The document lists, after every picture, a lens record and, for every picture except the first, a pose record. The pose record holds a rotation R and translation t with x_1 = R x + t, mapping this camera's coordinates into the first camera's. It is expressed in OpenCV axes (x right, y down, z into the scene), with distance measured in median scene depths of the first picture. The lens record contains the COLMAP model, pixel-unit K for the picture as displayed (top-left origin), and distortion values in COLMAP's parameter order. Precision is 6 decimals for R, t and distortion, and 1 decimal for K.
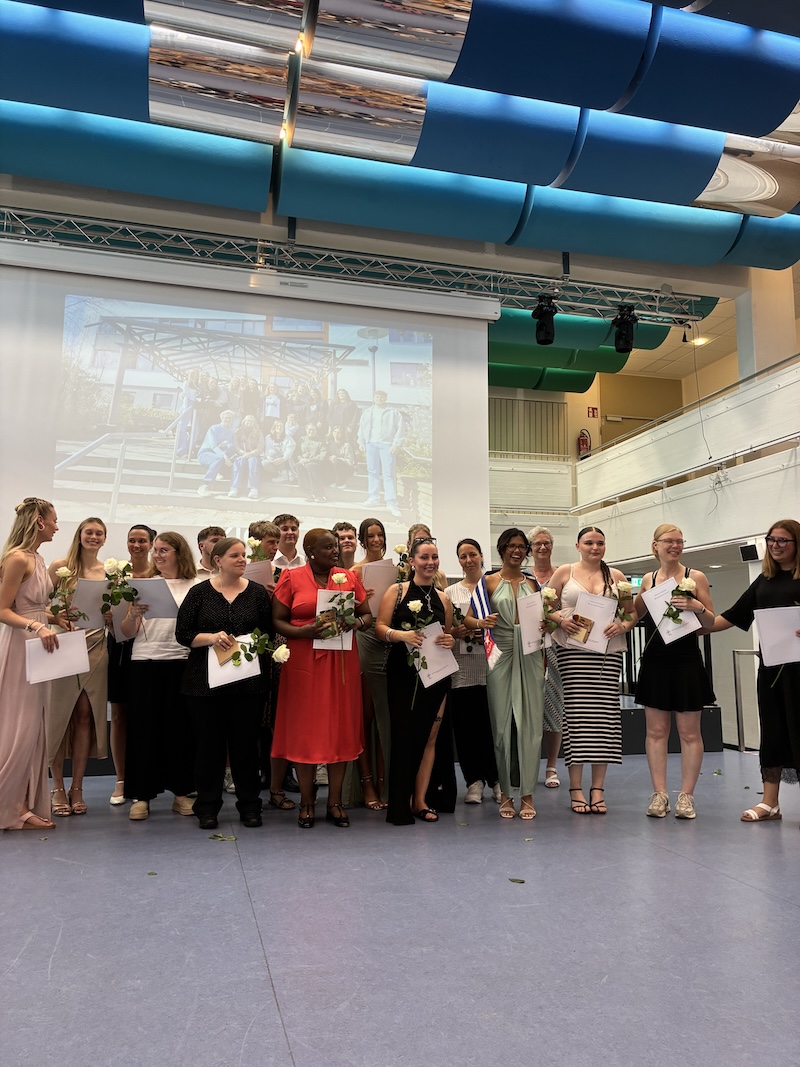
lens RADIAL K [[811.1, 0, 407.1], [0, 811.1, 524.9], [0, 0, 1]] dist [0.037798, -0.046077]
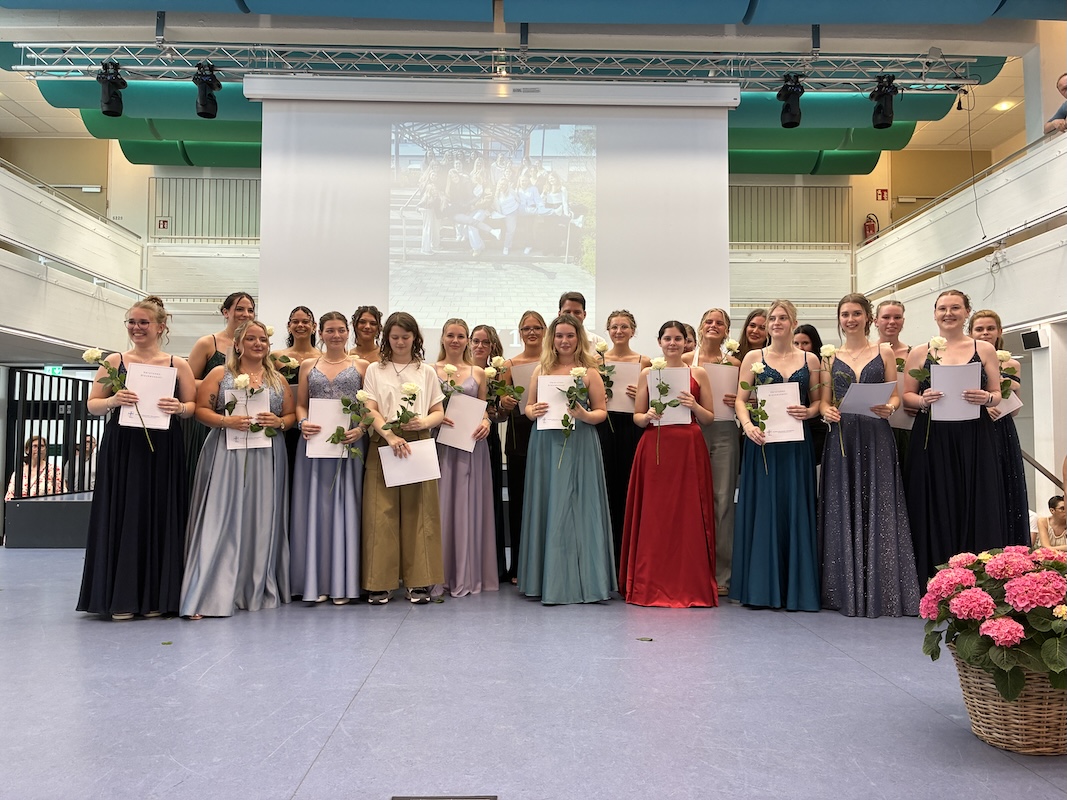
lens RADIAL K [[811.1, 0, 540.8], [0, 811.1, 399.6], [0, 0, 1]] dist [0.037798, -0.046077]
pose [[0.972208, -0.010552, -0.233881, 0.113276], [0.031114, 0.995946, 0.084404, 0.006781], [0.232042, -0.089335, 0.968595, -0.025166]]
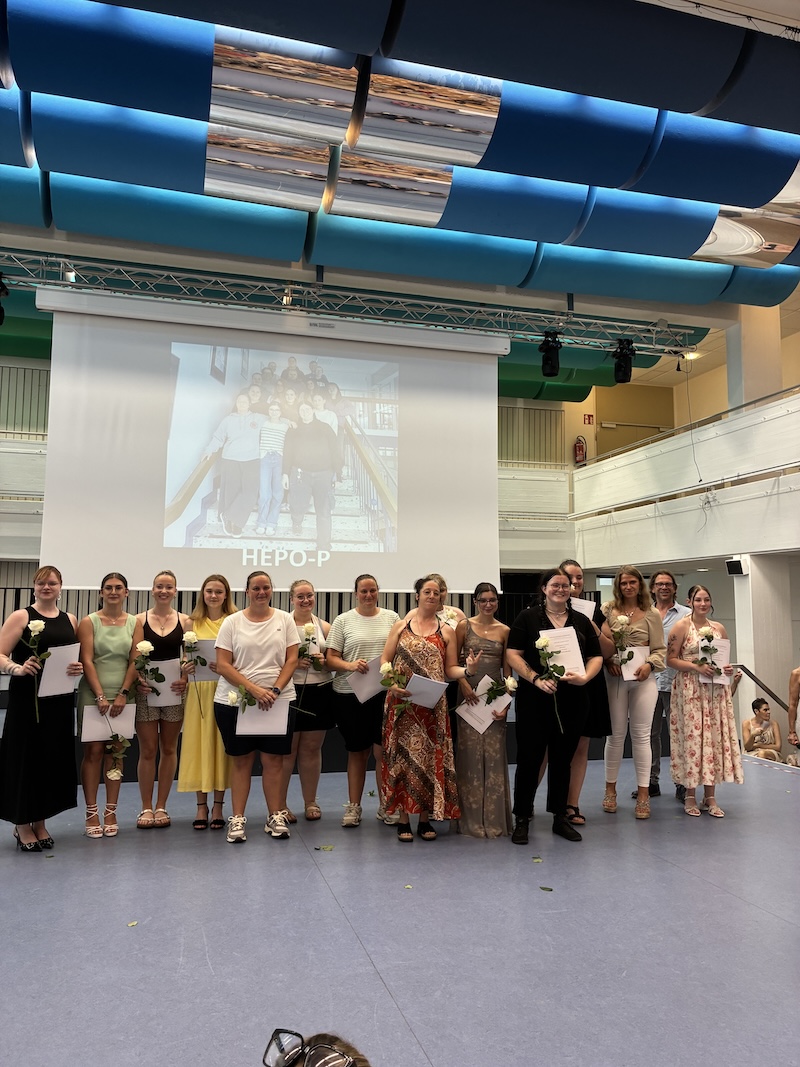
lens RADIAL K [[811.1, 0, 398.1], [0, 811.1, 521.0], [0, 0, 1]] dist [0.037798, -0.046077]
pose [[0.999964, 0.005644, 0.006329, -0.042239], [-0.005840, 0.999486, 0.031524, -0.067833], [-0.006148, -0.031560, 0.999483, -0.094987]]
